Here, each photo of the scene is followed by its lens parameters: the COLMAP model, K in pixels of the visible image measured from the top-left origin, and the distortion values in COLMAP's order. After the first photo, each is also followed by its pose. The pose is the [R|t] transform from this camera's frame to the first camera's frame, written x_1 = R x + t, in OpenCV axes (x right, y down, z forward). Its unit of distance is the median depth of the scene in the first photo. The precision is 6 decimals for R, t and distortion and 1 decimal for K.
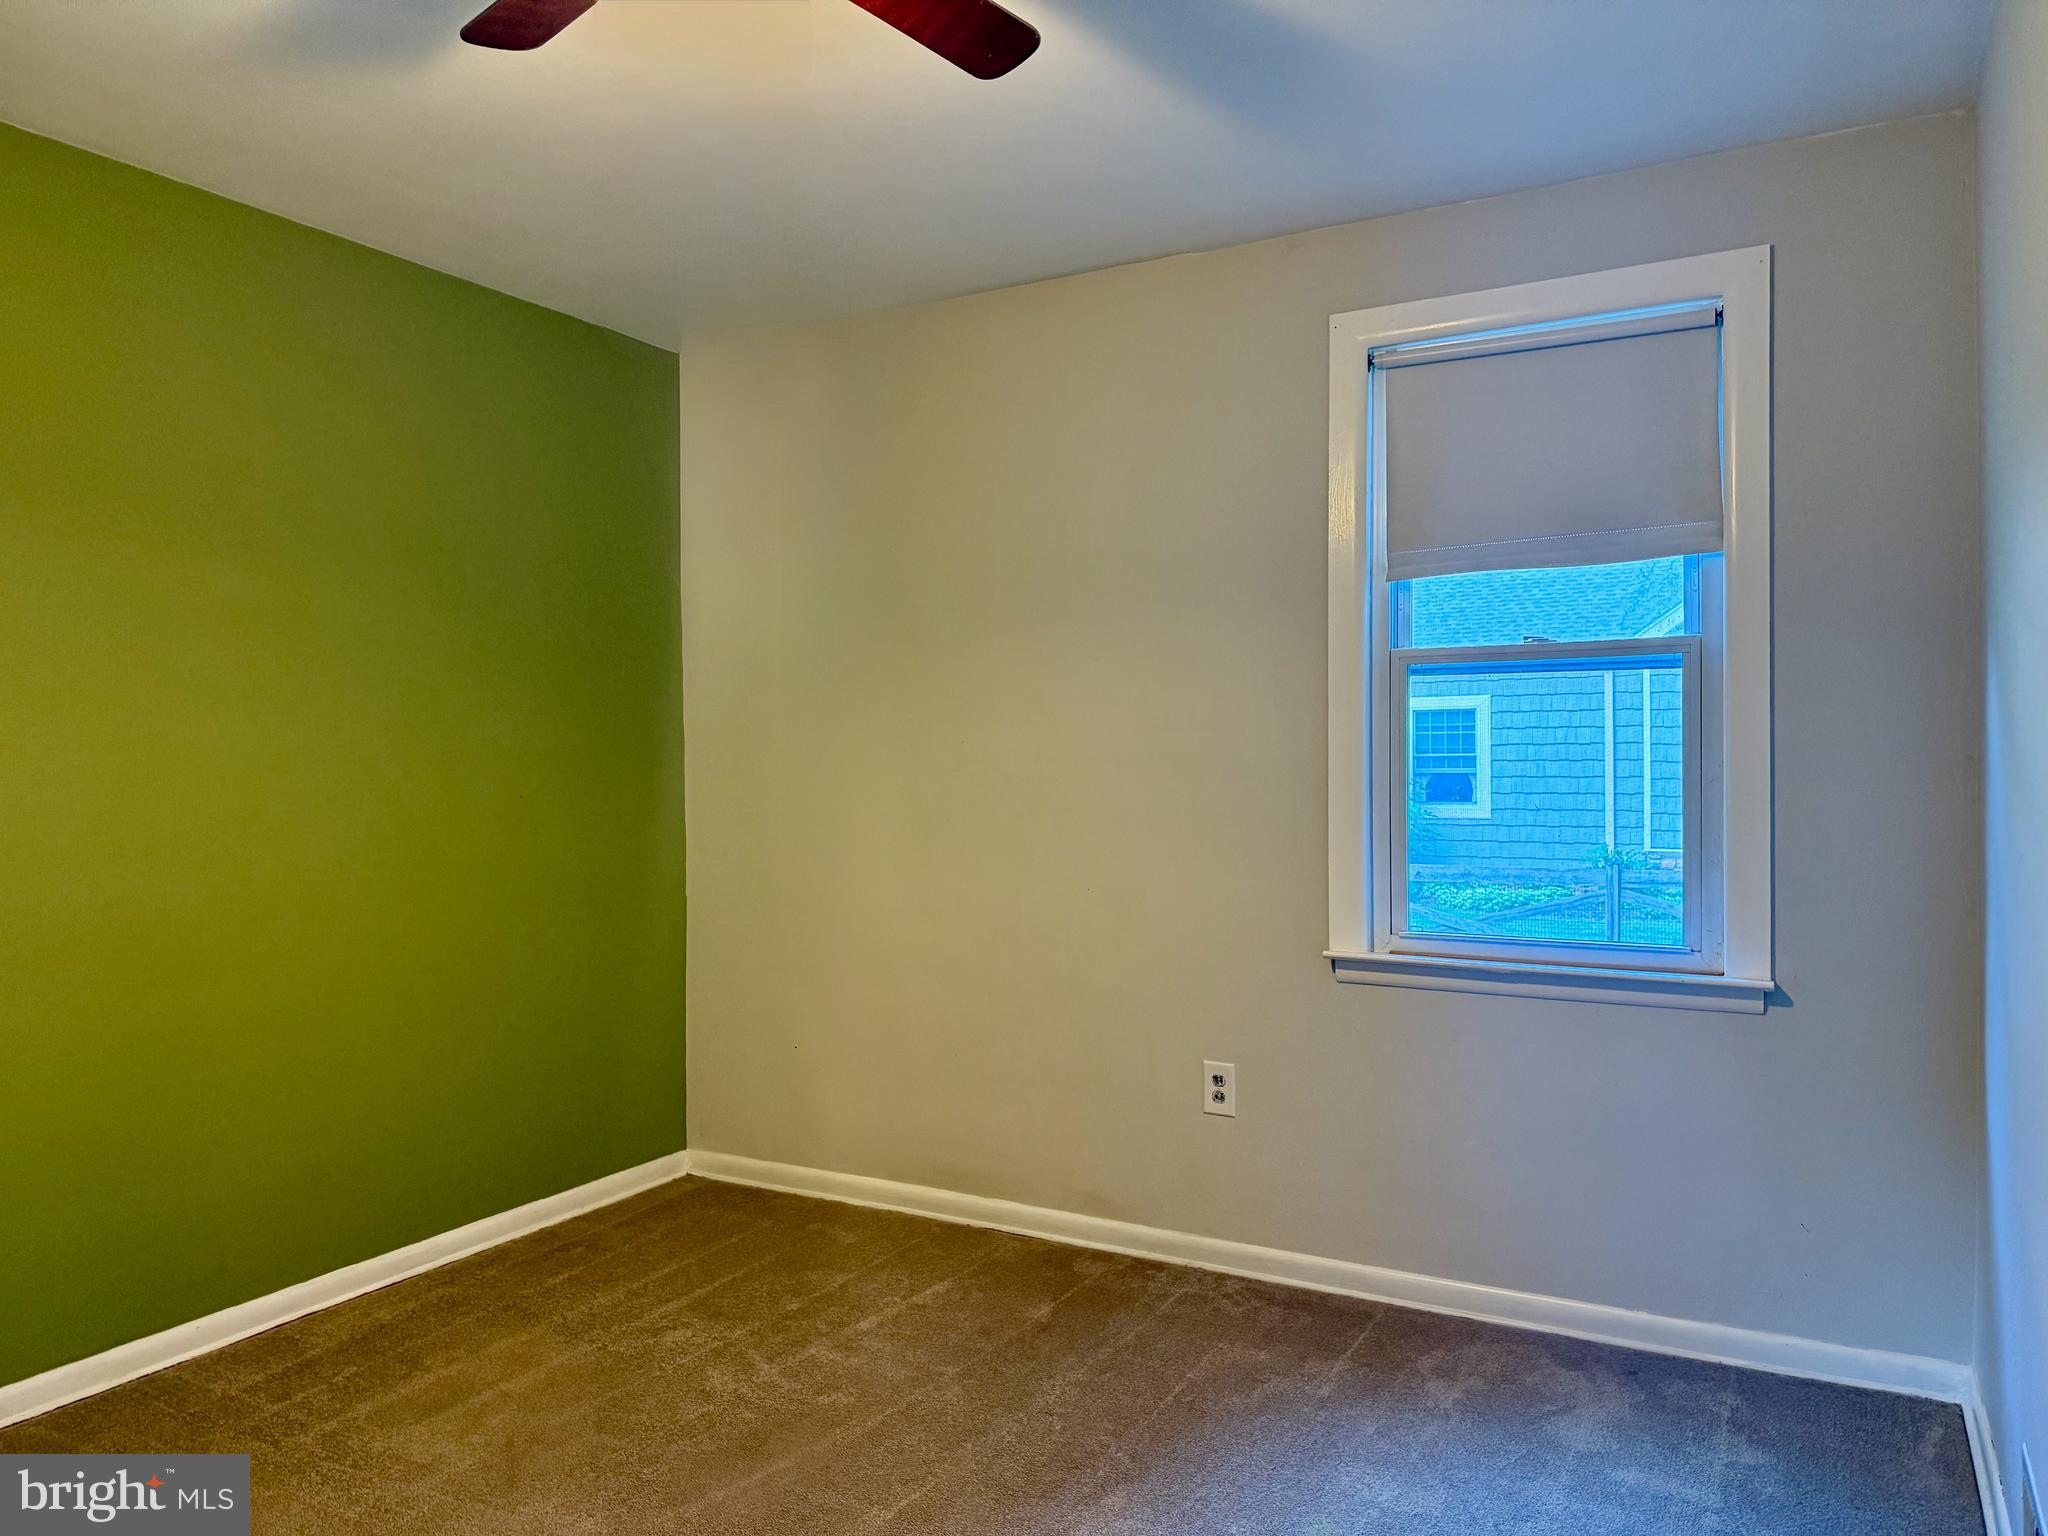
lens RADIAL K [[1439.0, 0, 1024.0], [0, 1439.0, 768.0], [0, 0, 1]] dist [0.070574, -0.098696]
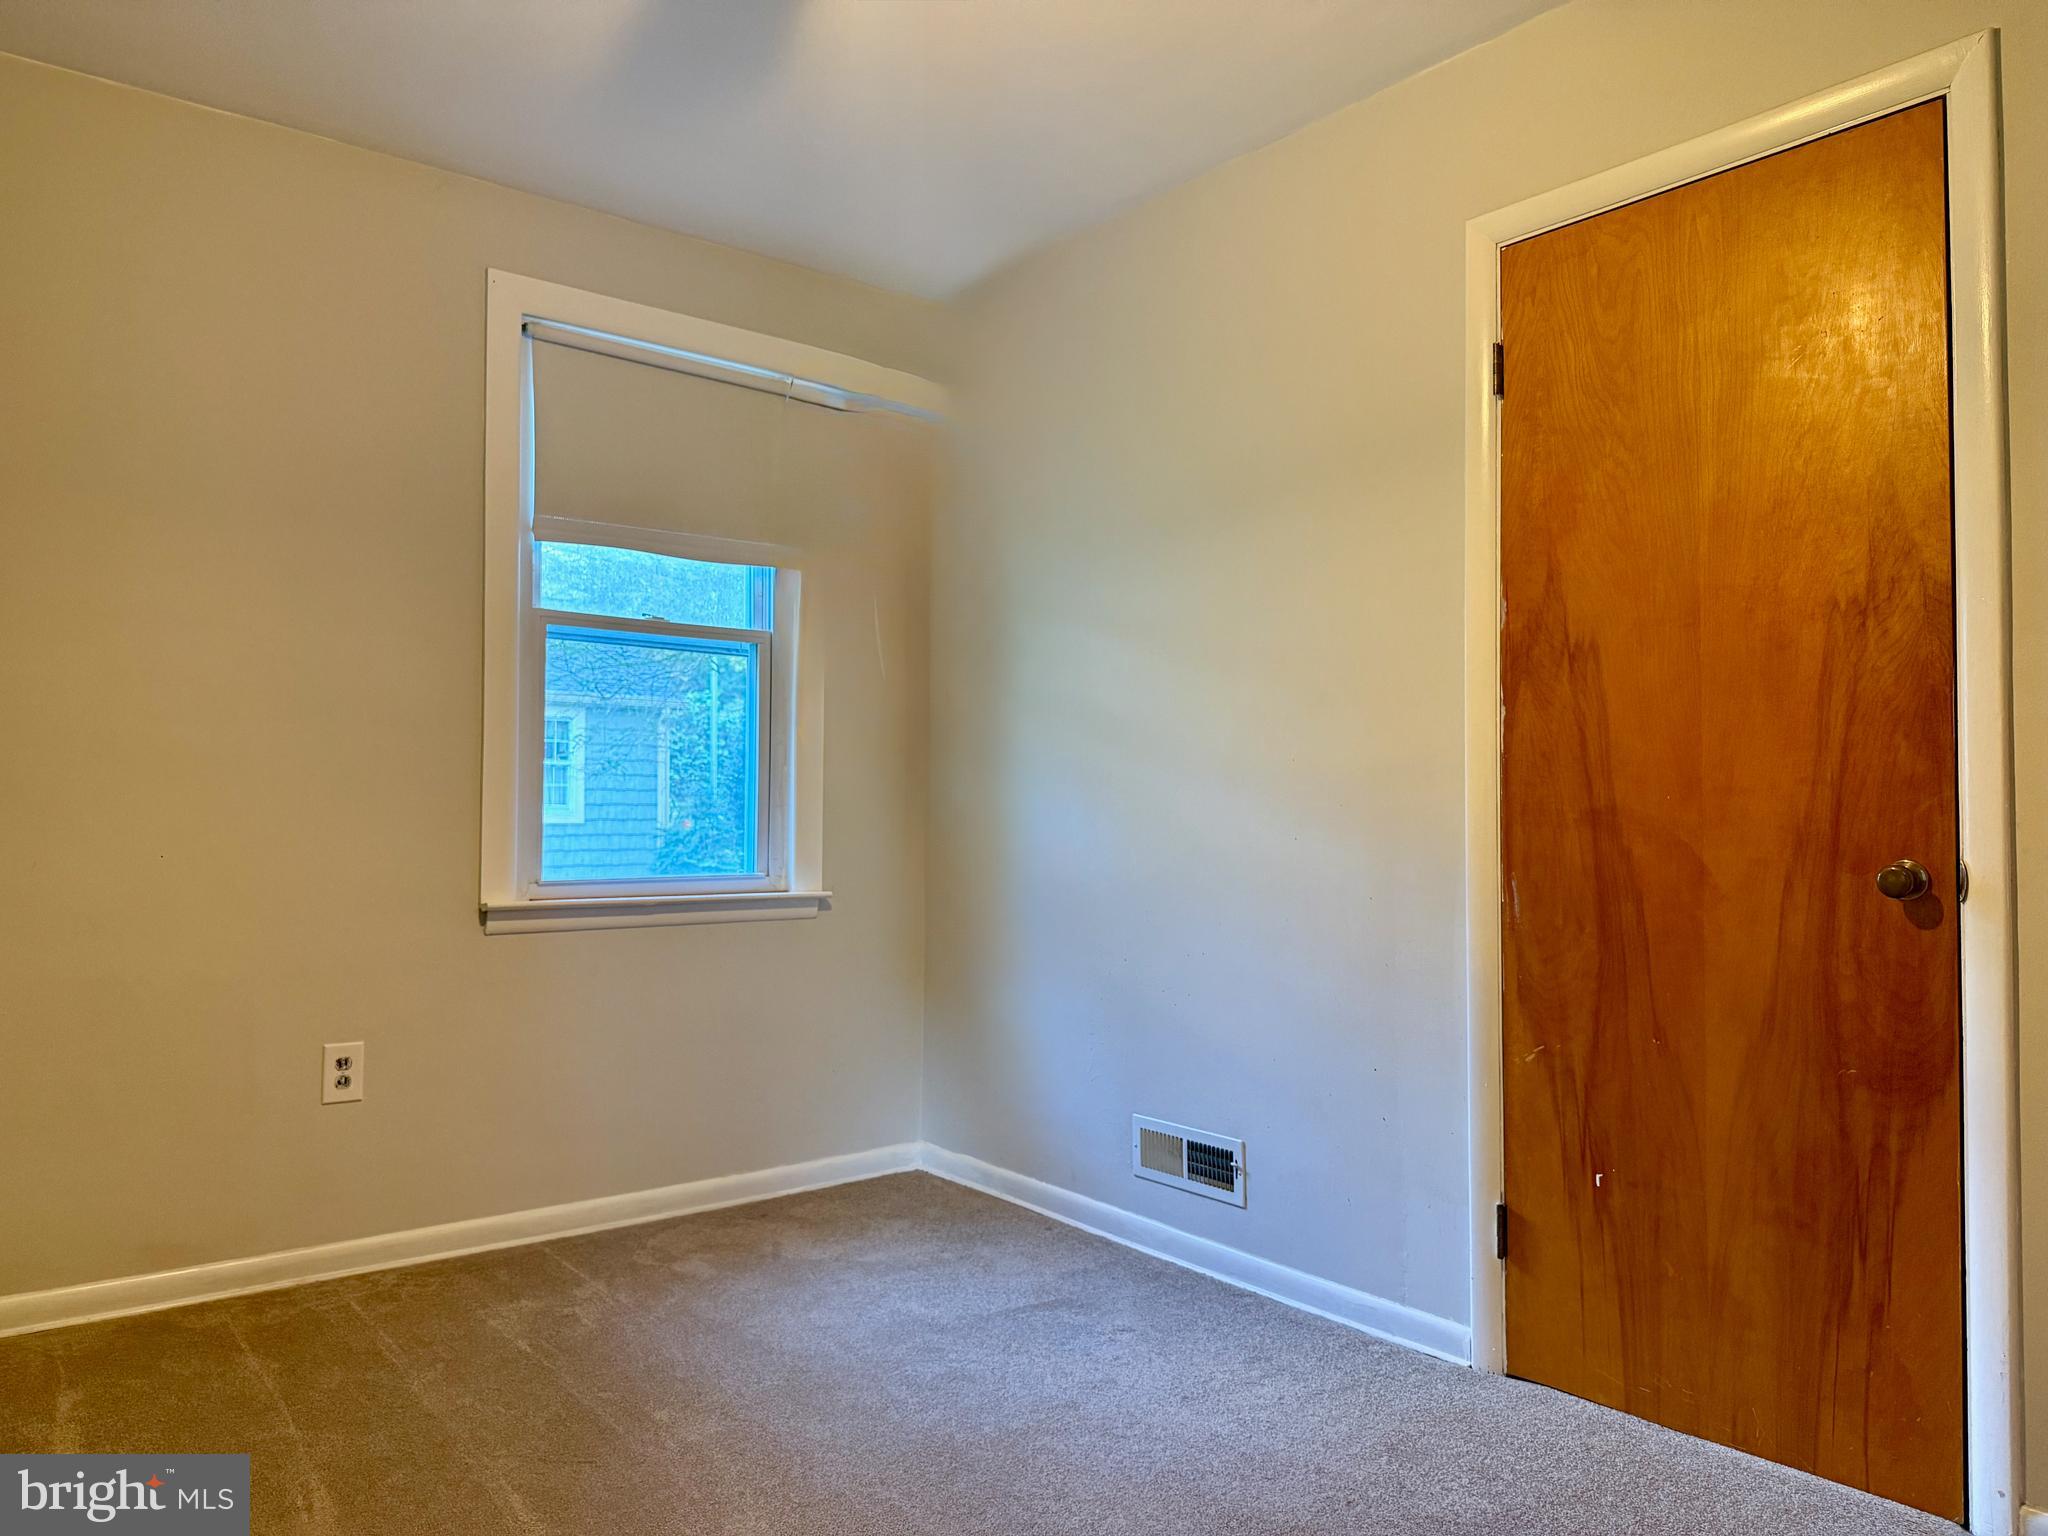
lens RADIAL K [[1439.0, 0, 1024.0], [0, 1439.0, 768.0], [0, 0, 1]] dist [0.070574, -0.098696]
pose [[0.386748, 0.029847, 0.921702, -0.568278], [0.000375, 0.999471, -0.032523, 0.066819], [-0.922186, 0.012923, 0.386532, 0.277379]]
